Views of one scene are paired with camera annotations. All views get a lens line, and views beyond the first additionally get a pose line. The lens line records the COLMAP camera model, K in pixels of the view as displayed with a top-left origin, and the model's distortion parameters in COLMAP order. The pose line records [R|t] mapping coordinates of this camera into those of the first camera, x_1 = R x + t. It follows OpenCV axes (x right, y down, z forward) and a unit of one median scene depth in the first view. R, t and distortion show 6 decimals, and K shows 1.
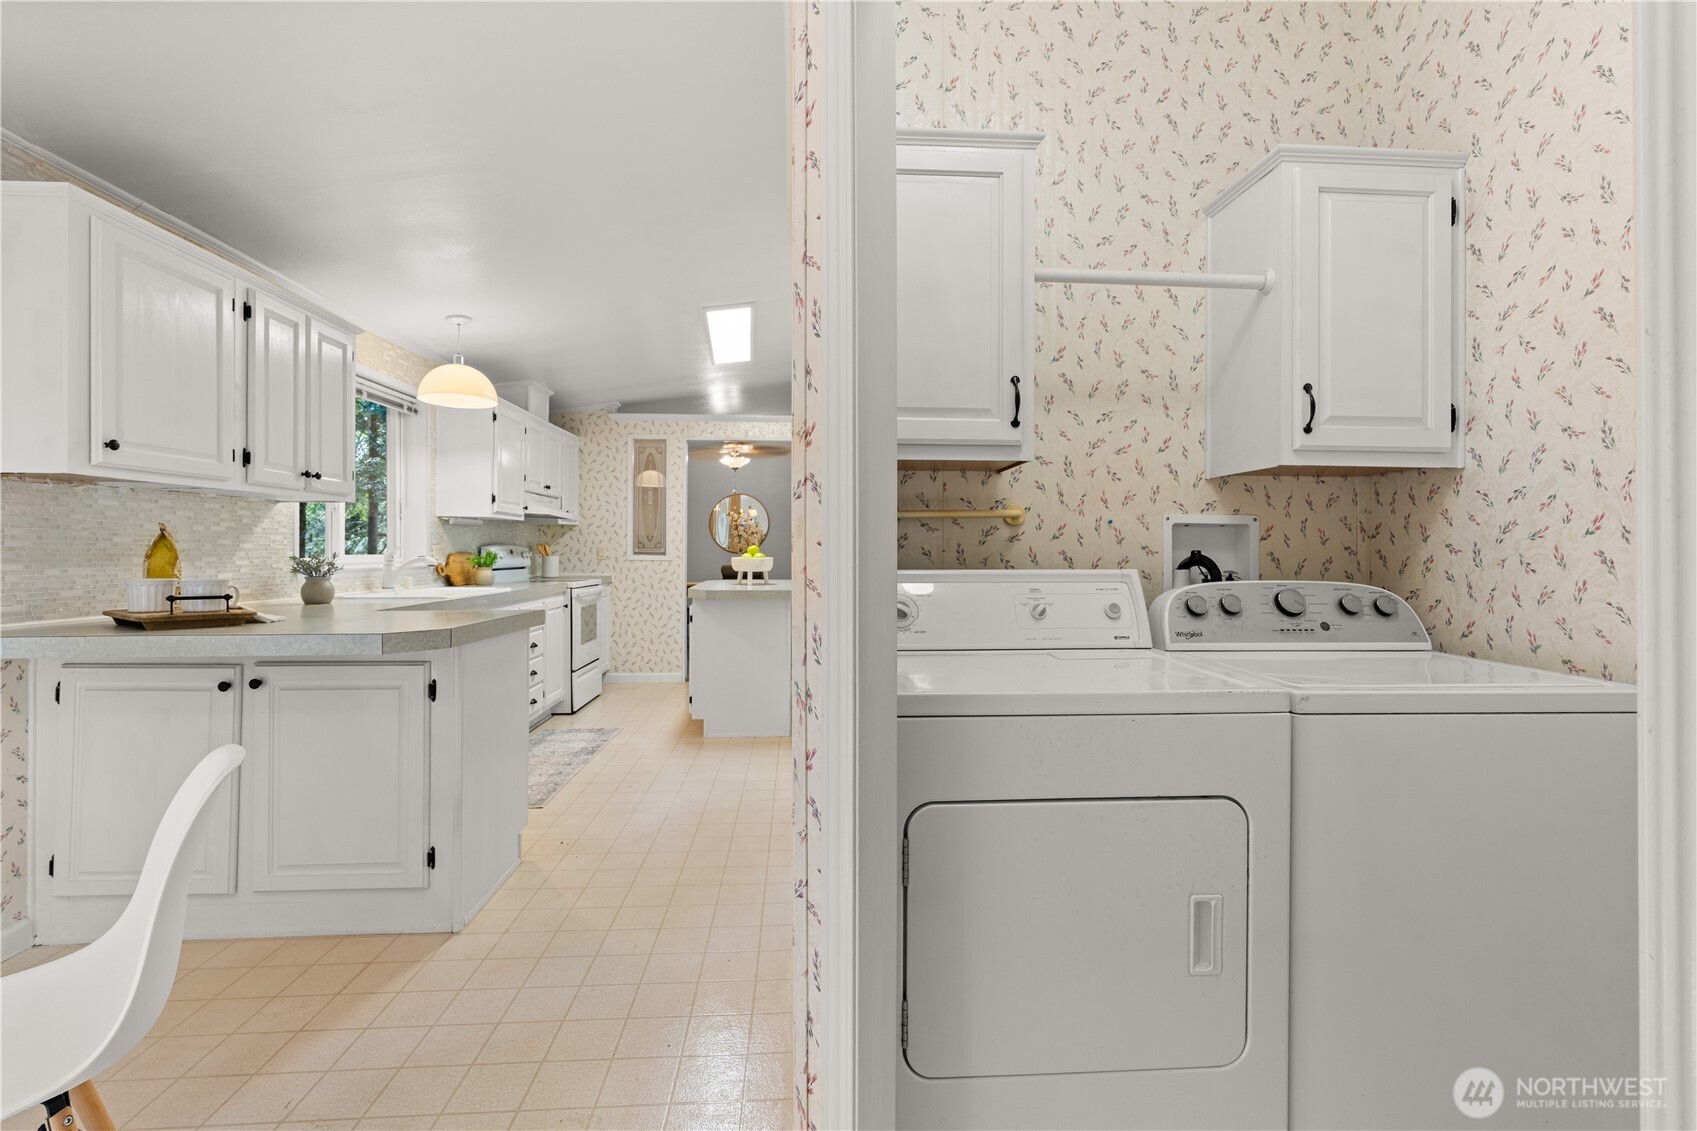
lens RADIAL K [[773.4, 0, 858.0], [0, 773.4, 553.3], [0, 0, 1]] dist [-0.007555, 0.001460]
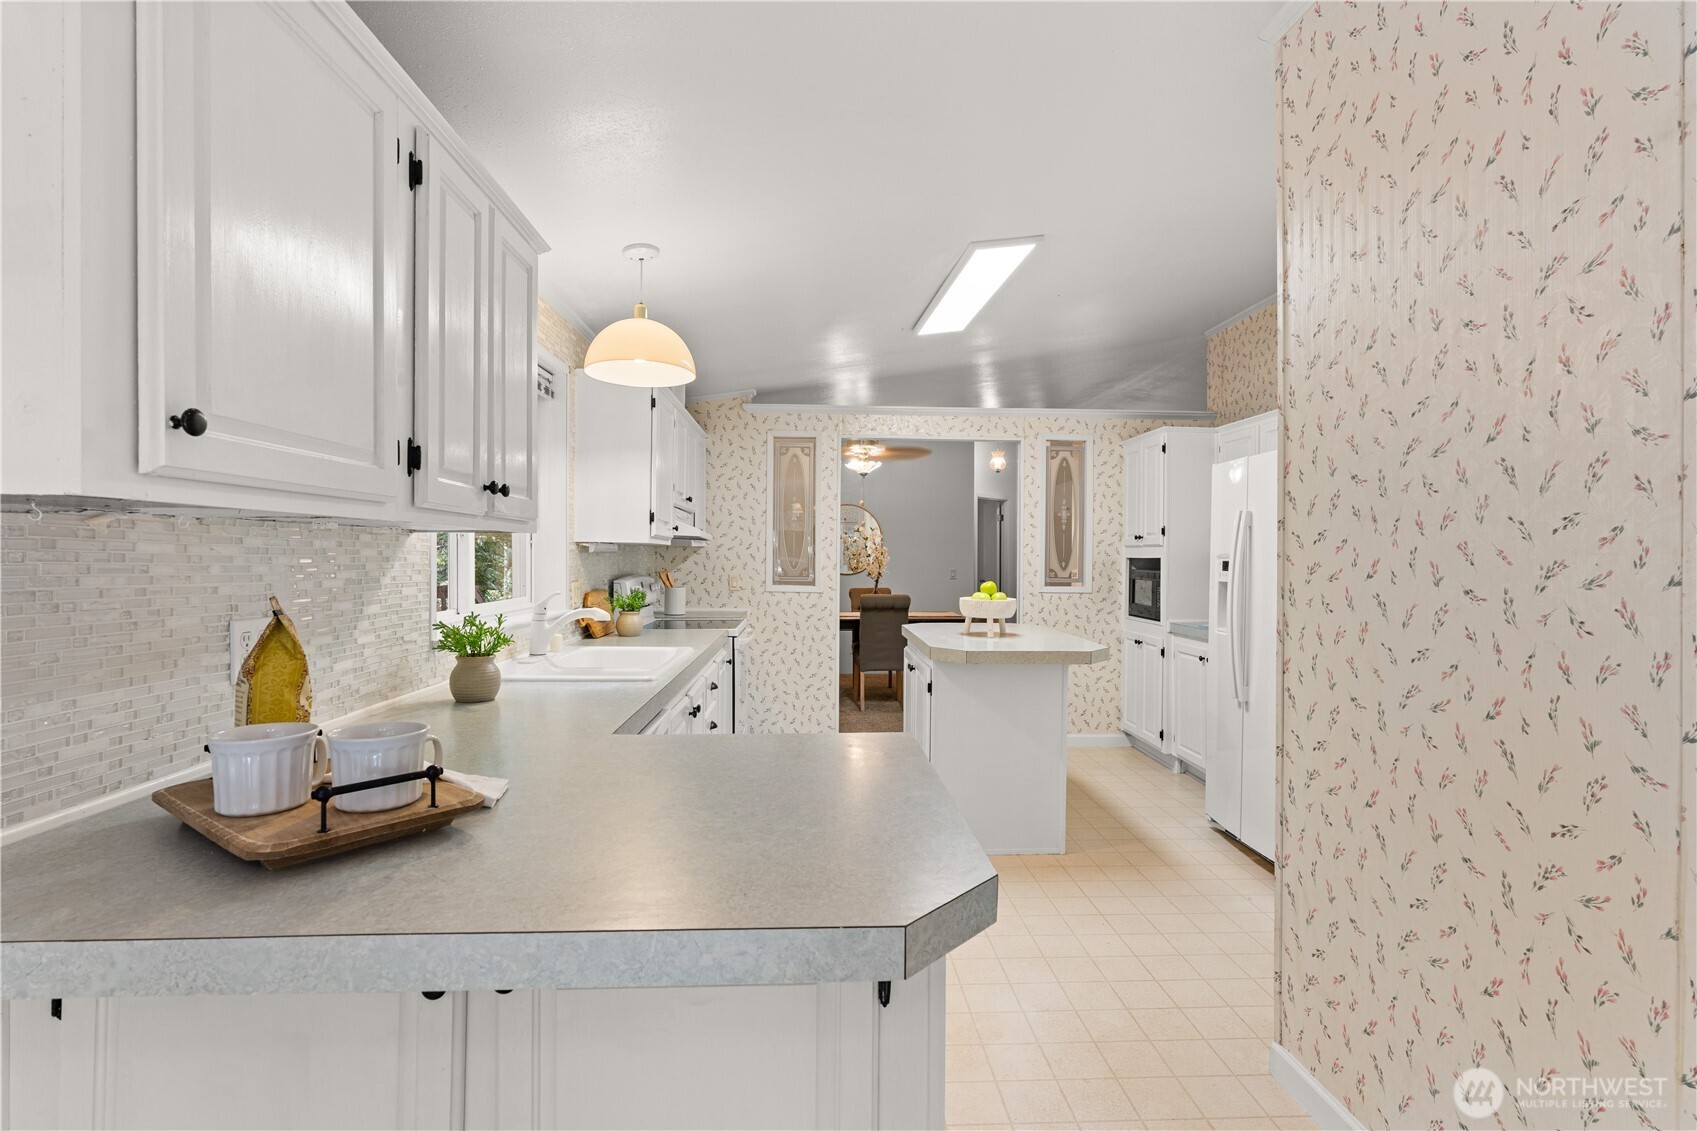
lens RADIAL K [[798.4, 0, 841.2], [0, 798.4, 567.2], [0, 0, 1]] dist [-0.006741, 0.002017]
pose [[0.999674, 0.005255, -0.024972, -0.277974], [-0.005039, 0.999949, 0.008732, -0.031976], [0.025017, -0.008604, 0.999650, 0.266571]]
